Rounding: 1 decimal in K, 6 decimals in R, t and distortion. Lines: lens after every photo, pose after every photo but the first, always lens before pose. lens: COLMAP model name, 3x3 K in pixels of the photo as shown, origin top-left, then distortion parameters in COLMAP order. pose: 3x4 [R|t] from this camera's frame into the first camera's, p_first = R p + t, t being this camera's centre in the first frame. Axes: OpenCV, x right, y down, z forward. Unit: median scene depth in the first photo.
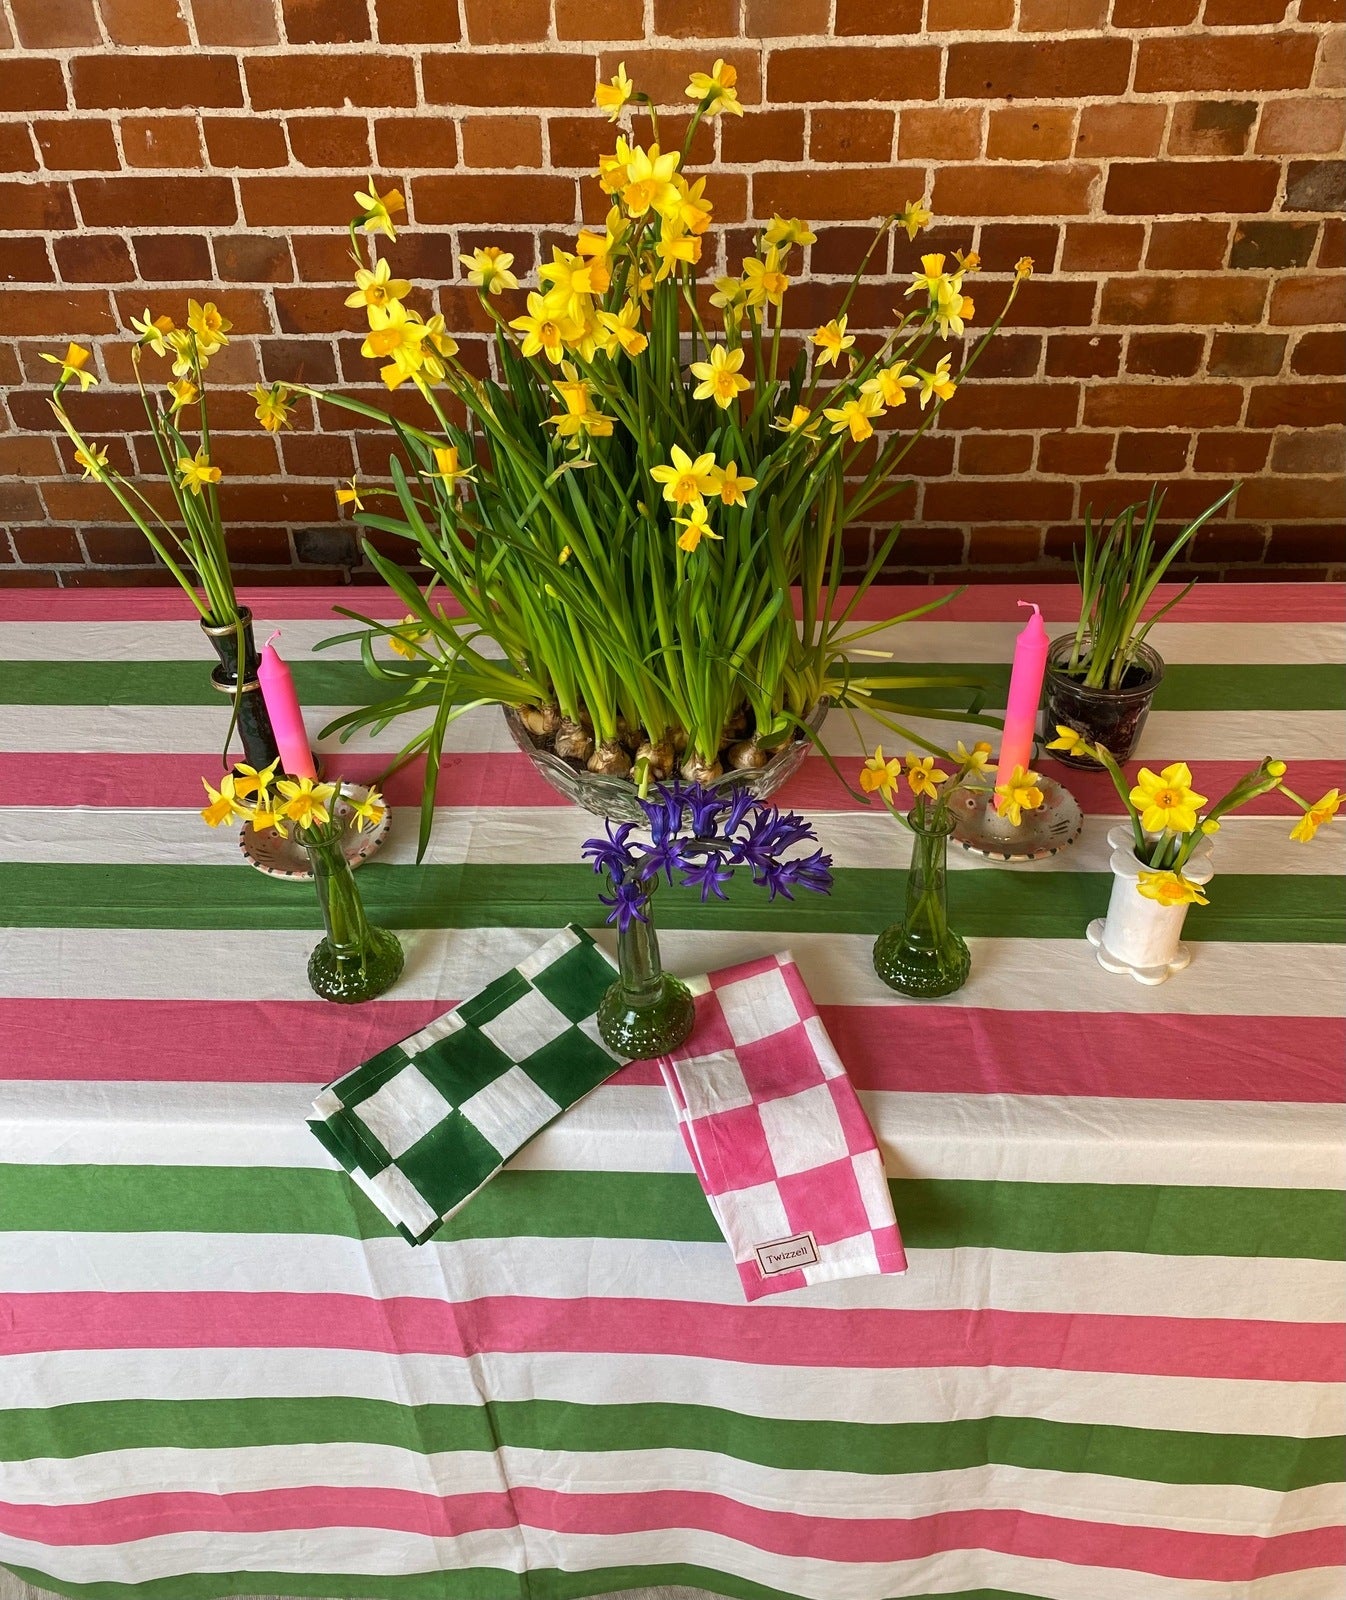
lens RADIAL K [[1406.5, 0, 668.9], [0, 1406.5, 711.7], [0, 0, 1]] dist [0.018216, -0.011070]
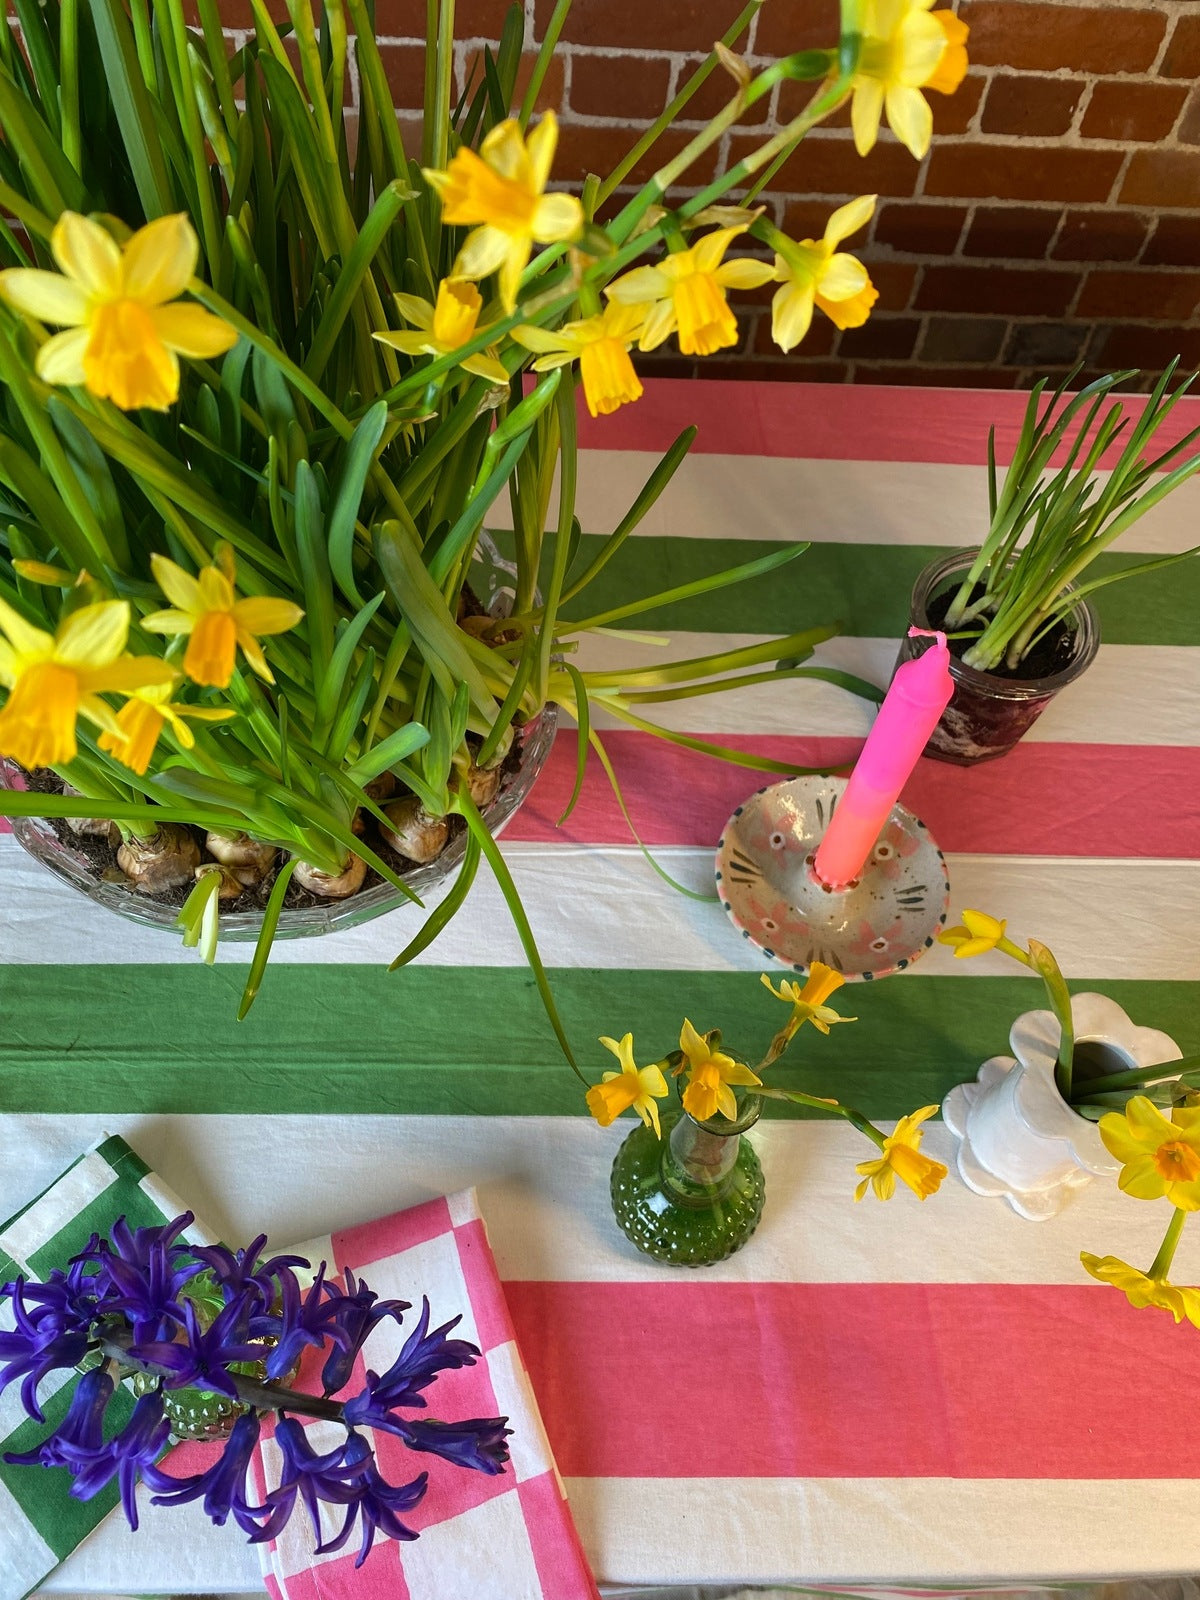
lens RADIAL K [[1237.3, 0, 604.6], [0, 1237.3, 763.7], [0, 0, 1]] dist [0.000039, 0.000597]
pose [[0.993817, -0.011078, 0.110472, 0.084136], [-0.031686, 0.925328, 0.377842, -0.196919], [-0.106408, -0.379006, 0.919256, 0.563762]]
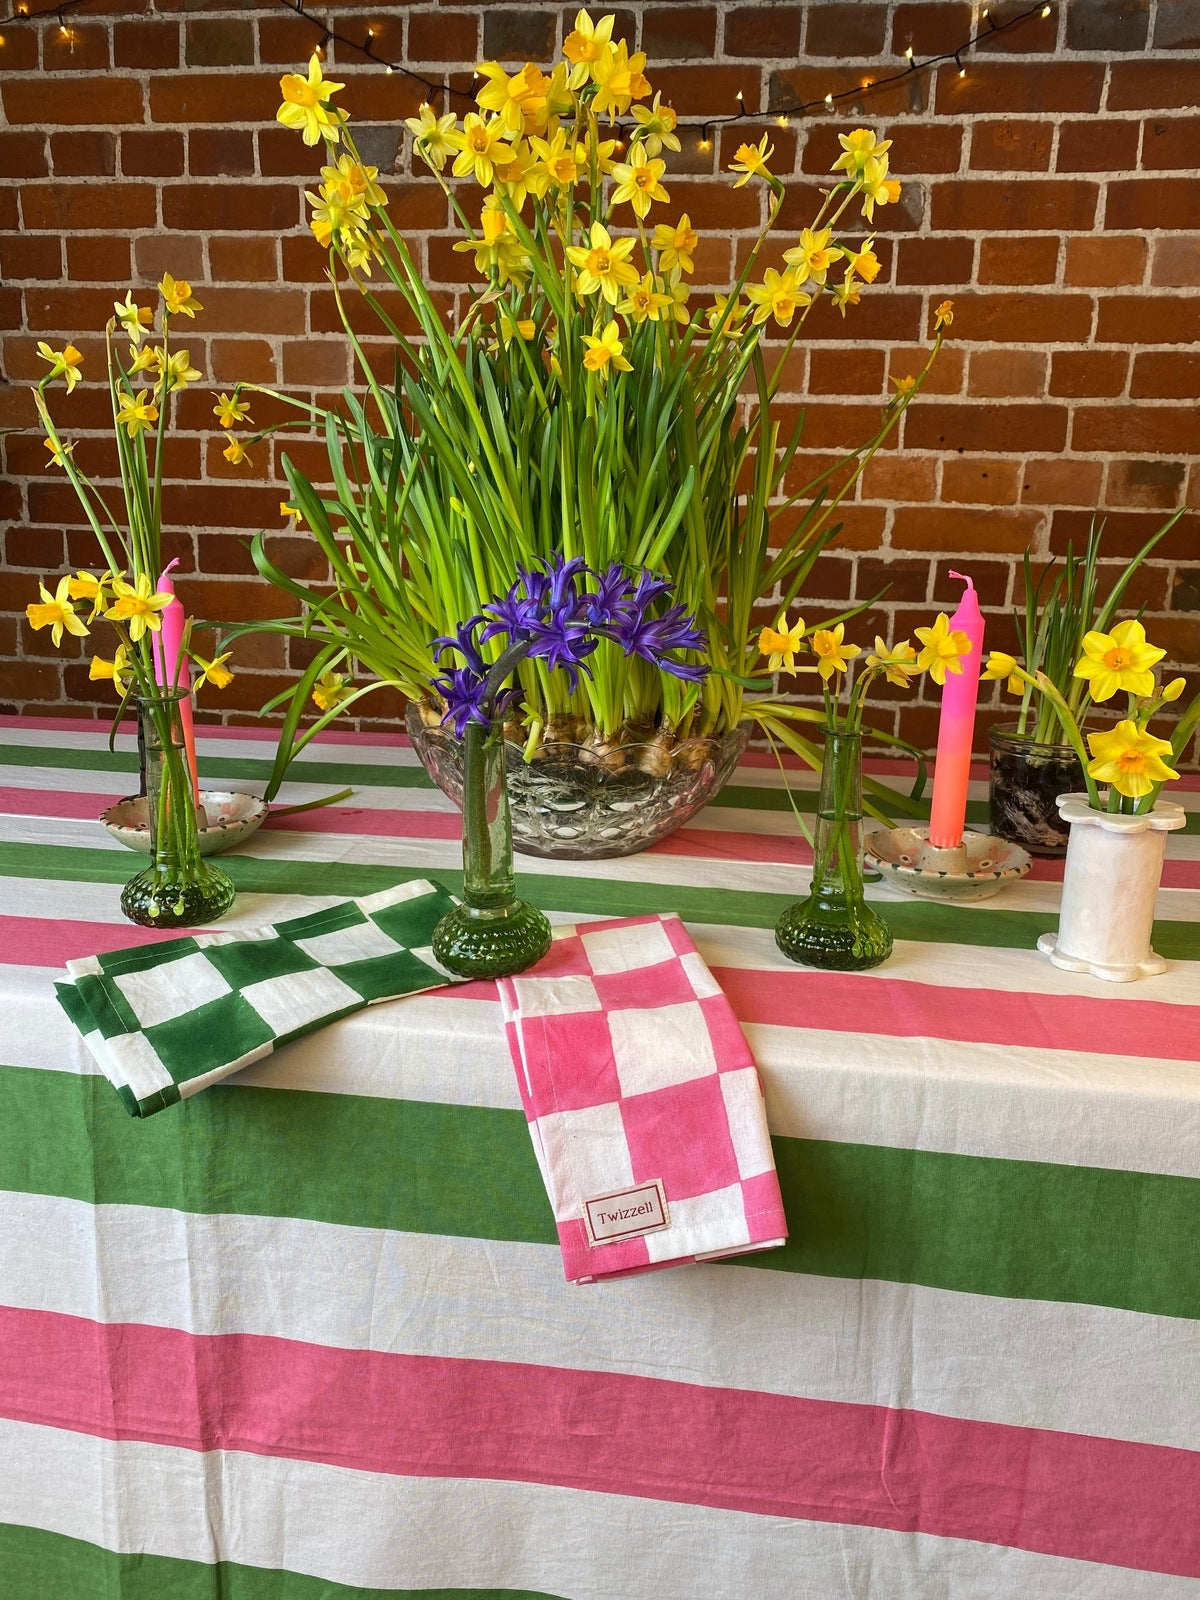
lens RADIAL K [[1243.6, 0, 600.4], [0, 1243.6, 758.2], [0, 0, 1]] dist [0.010120, 0.000695]
pose [[0.993577, 0.075992, -0.083839, 0.094299], [-0.102772, 0.916069, -0.387628, 0.370731], [0.047346, 0.393754, 0.917996, 0.271308]]
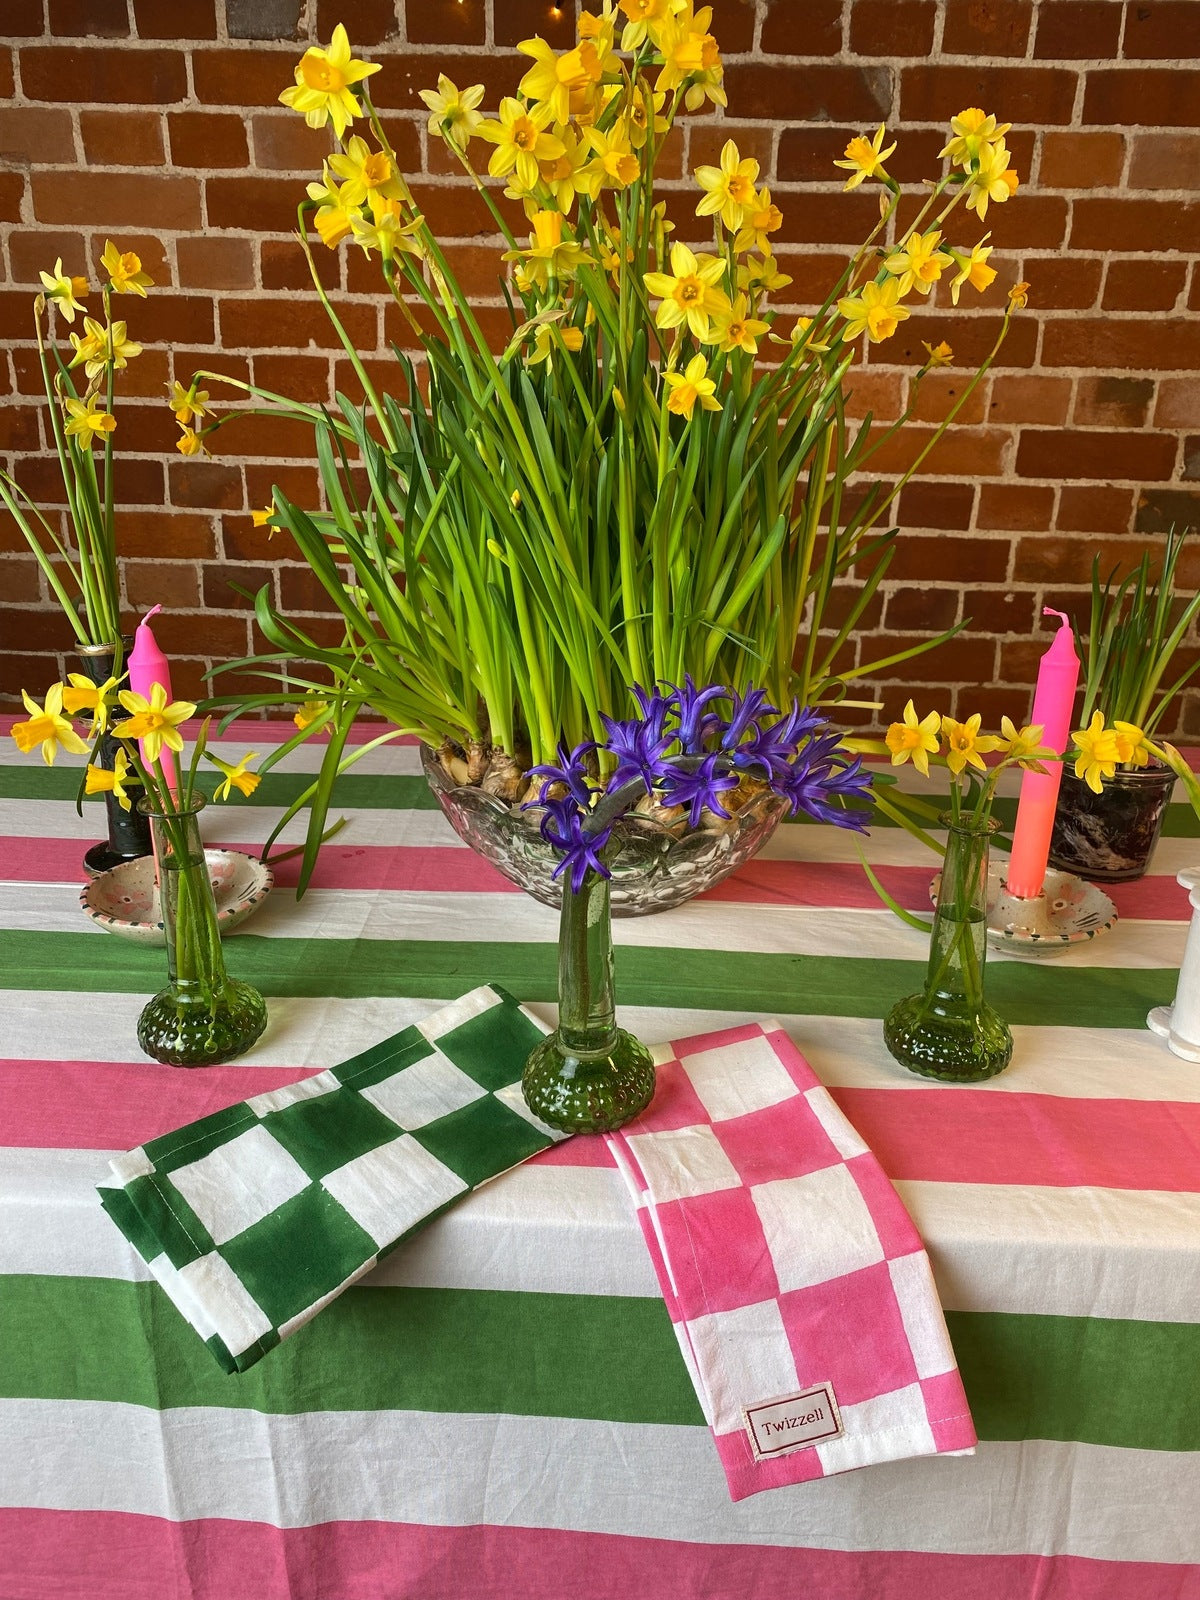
lens RADIAL K [[1237.3, 0, 604.6], [0, 1237.3, 763.7], [0, 0, 1]] dist [0.000039, 0.000597]
pose [[0.998565, 0.045687, 0.027943, -0.031634], [-0.036276, 0.960858, -0.274655, 0.220149], [-0.039397, 0.273248, 0.961137, 0.312971]]
